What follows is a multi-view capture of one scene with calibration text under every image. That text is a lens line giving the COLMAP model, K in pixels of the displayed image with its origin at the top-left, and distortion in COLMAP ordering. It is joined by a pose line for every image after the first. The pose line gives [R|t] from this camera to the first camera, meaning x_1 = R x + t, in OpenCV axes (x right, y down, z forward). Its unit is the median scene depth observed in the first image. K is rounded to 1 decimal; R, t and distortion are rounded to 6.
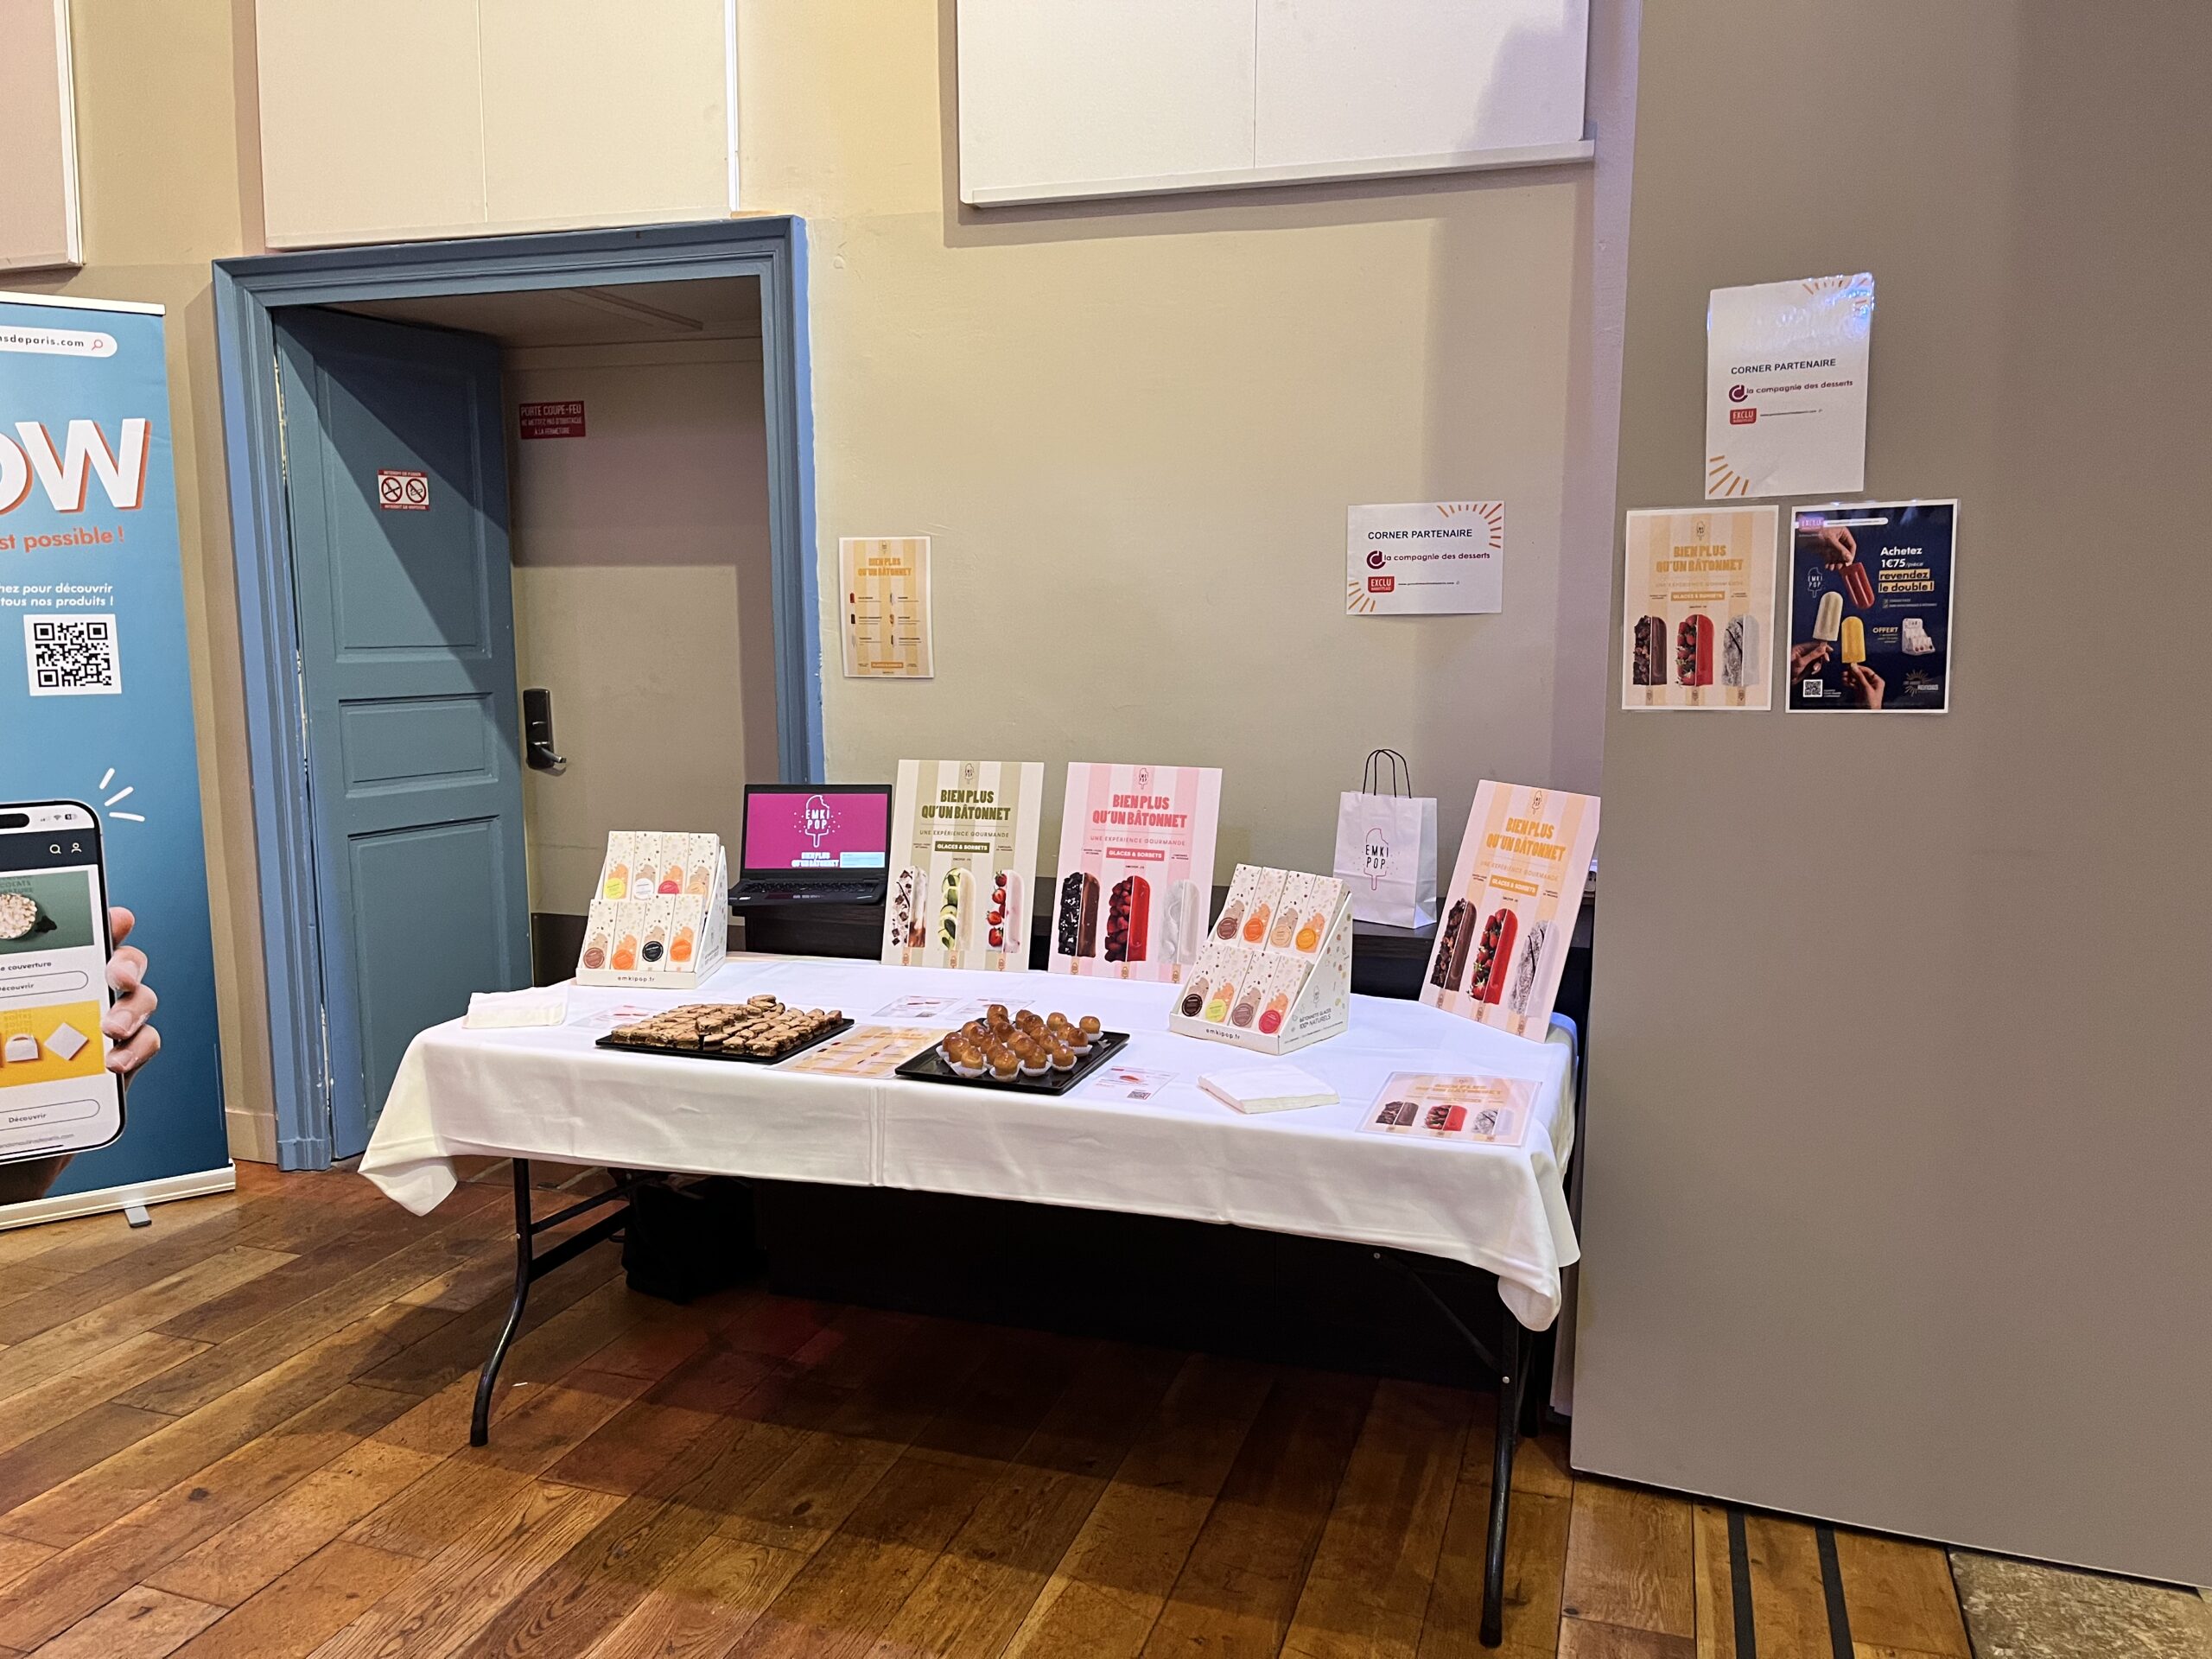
lens RADIAL K [[1669.6, 0, 1108.1], [0, 1669.6, 833.2], [0, 0, 1]] dist [0.070080, -0.097235]
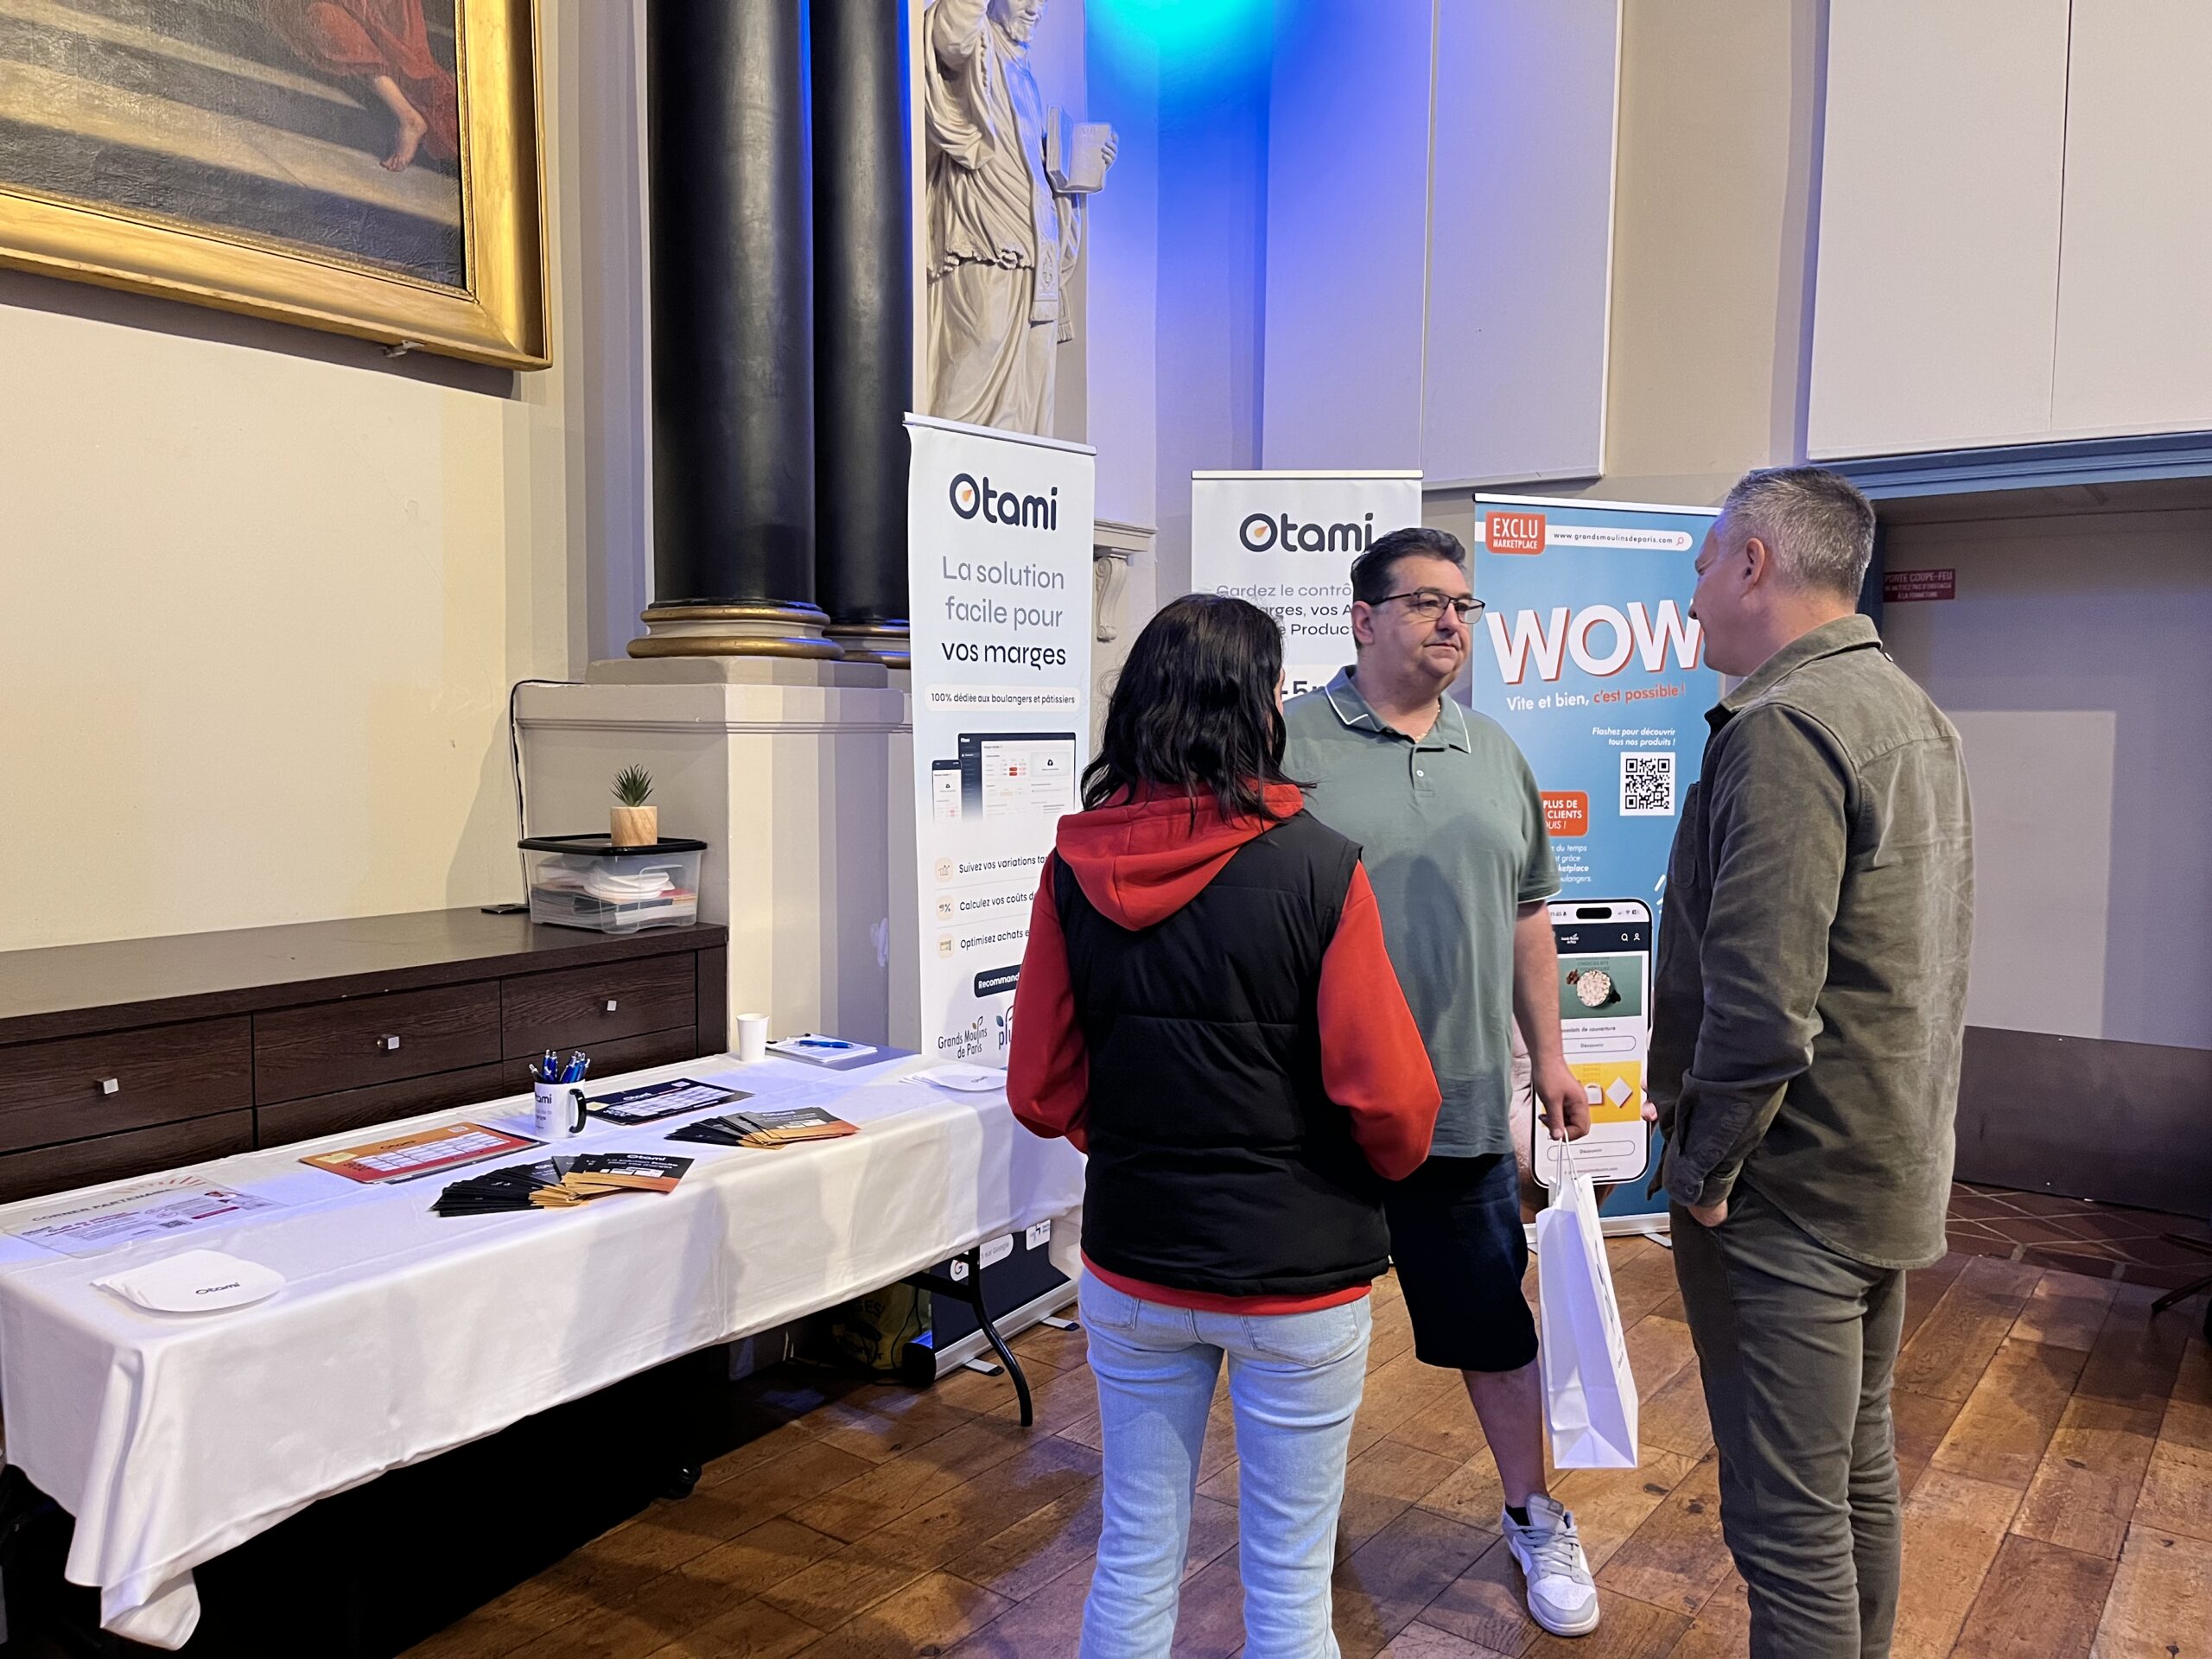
lens RADIAL K [[1669.6, 0, 1106.1], [0, 1669.6, 826.2], [0, 0, 1]] dist [0.070080, -0.097235]
pose [[0.947163, 0.026388, -0.319665, -0.593233], [-0.051444, 0.996206, -0.070190, 0.034900], [0.316600, 0.082926, 0.944927, -0.312018]]
